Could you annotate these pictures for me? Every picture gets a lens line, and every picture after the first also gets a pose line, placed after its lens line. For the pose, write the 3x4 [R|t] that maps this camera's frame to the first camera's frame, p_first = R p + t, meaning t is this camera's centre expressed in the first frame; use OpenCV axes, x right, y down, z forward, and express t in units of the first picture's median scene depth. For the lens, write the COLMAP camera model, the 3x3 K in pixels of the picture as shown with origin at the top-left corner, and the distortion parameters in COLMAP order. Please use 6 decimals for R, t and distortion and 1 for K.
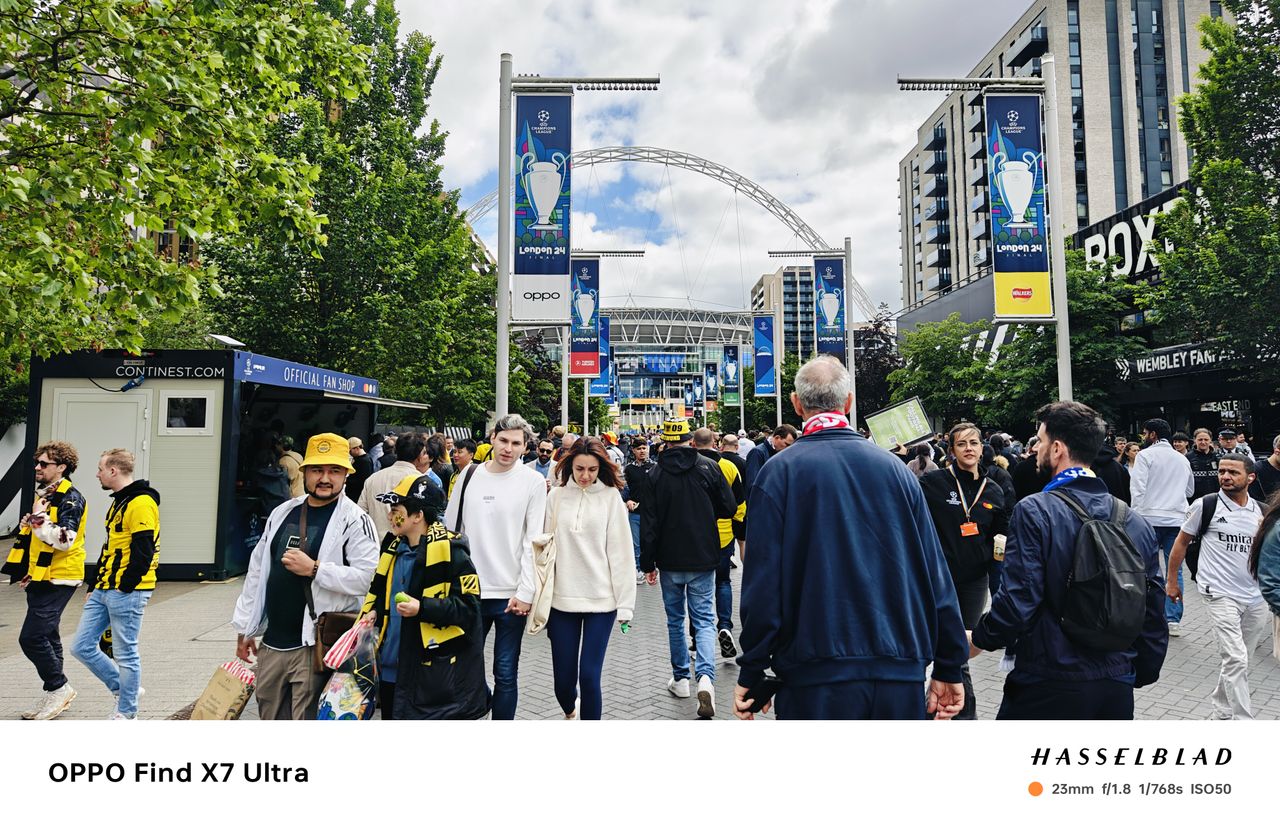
lens RADIAL K [[852.9, 0, 640.0], [0, 852.9, 412.0], [0, 0, 1]] dist [0.000568, -0.000363]
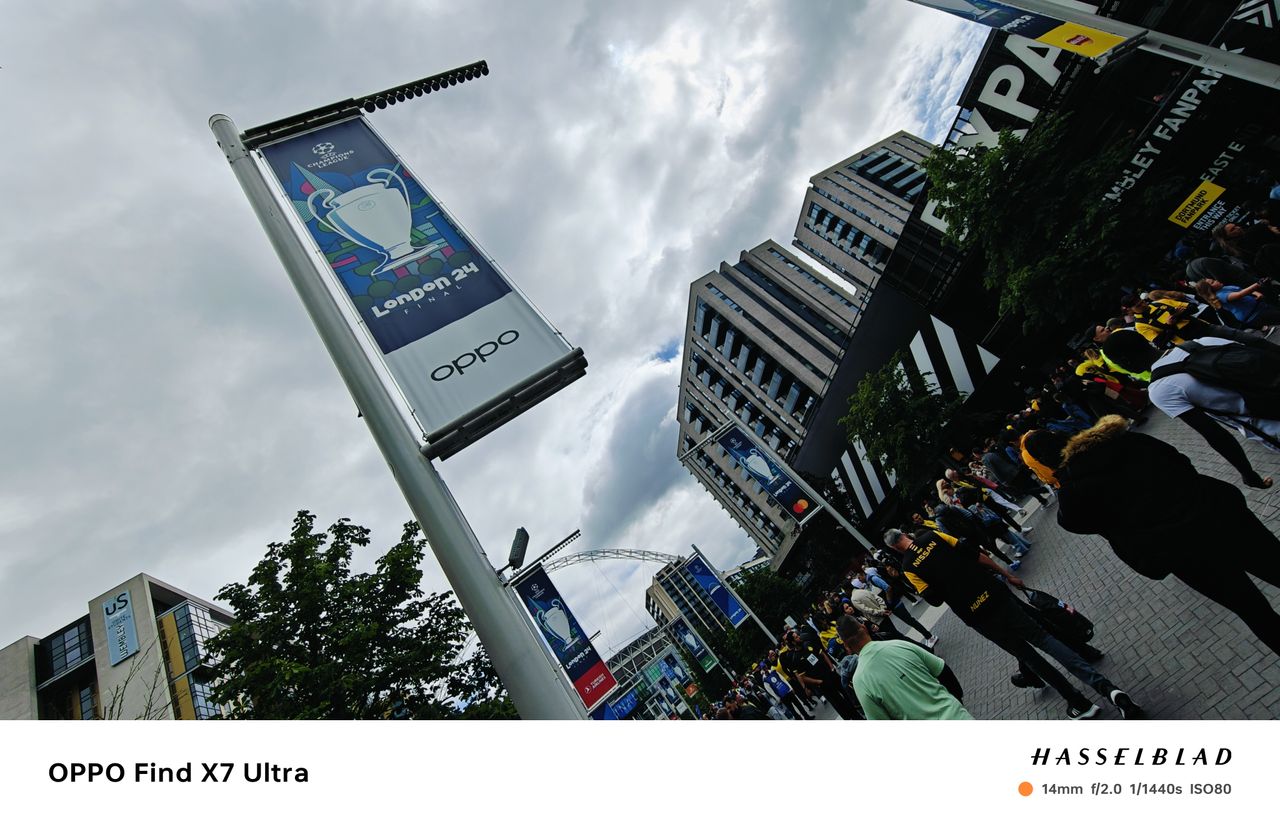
lens RADIAL K [[536.7, 0, 638.0], [0, 536.7, 363.0], [0, 0, 1]] dist [0.000563, -0.000047]
pose [[0.790857, -0.483778, 0.374838, -0.148142], [0.611833, 0.639316, -0.465762, 0.018866], [-0.014315, 0.597690, 0.801599, 0.806639]]
